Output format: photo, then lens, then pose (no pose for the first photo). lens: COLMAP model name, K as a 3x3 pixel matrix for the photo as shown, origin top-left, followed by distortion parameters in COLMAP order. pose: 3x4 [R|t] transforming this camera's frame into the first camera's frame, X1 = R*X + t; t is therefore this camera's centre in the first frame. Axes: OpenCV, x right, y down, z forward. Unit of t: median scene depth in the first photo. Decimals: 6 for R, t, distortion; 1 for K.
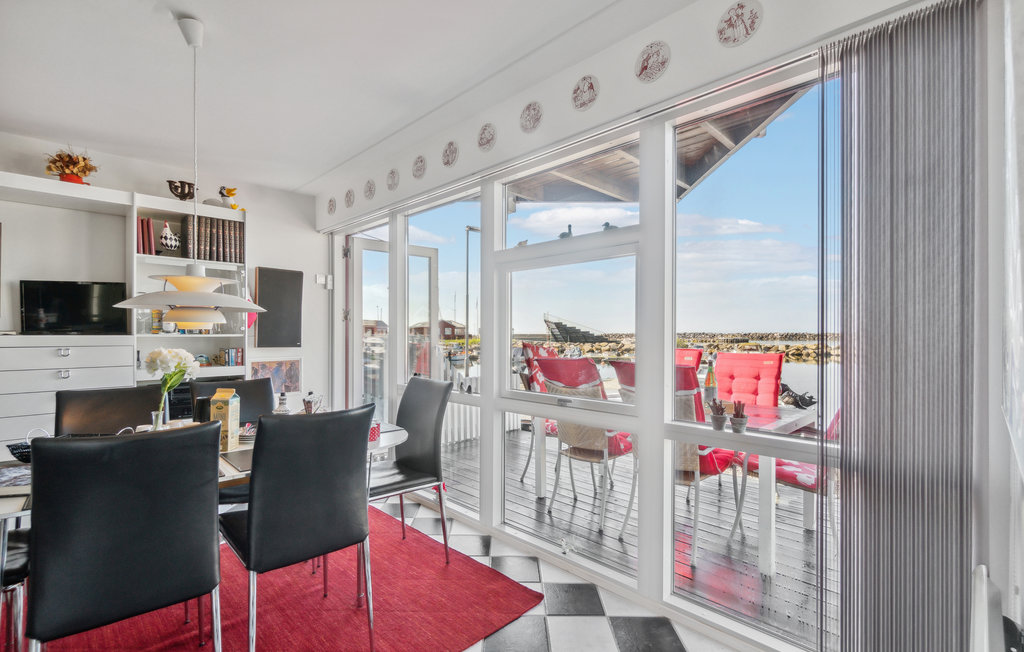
lens RADIAL K [[464.3, 0, 511.0], [0, 464.3, 332.1], [0, 0, 1]] dist [0.000827, -0.000009]
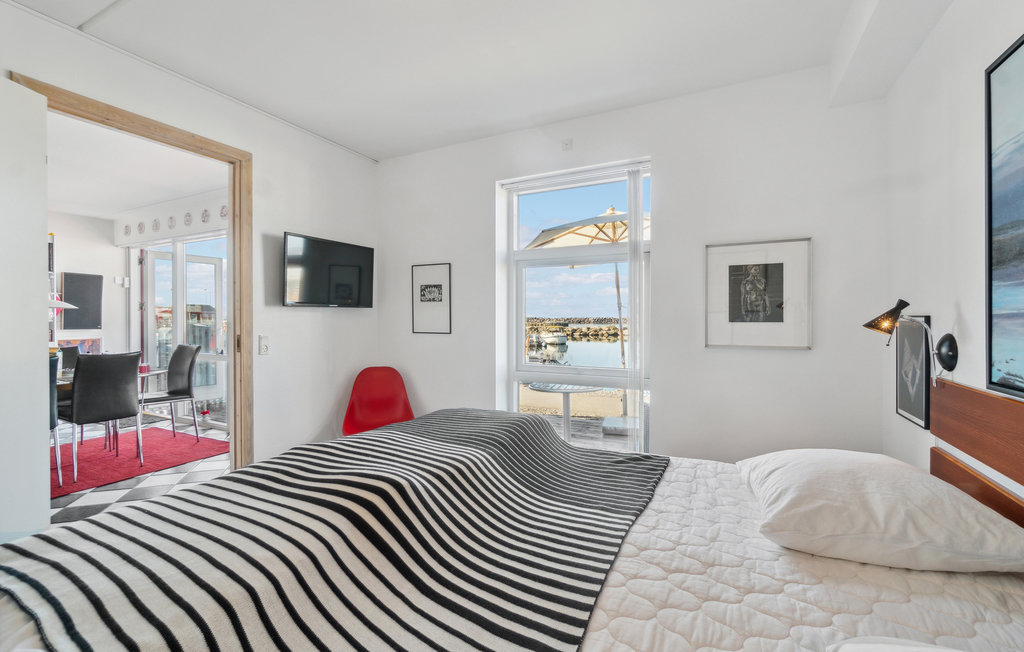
lens RADIAL K [[444.4, 0, 508.3], [0, 444.4, 318.7], [0, 0, 1]] dist [-0.002554, -0.000302]
pose [[0.950891, -0.003385, 0.309508, 0.293995], [0.002411, 0.999991, 0.003530, -0.001050], [-0.309517, -0.002610, 0.950890, -0.636362]]
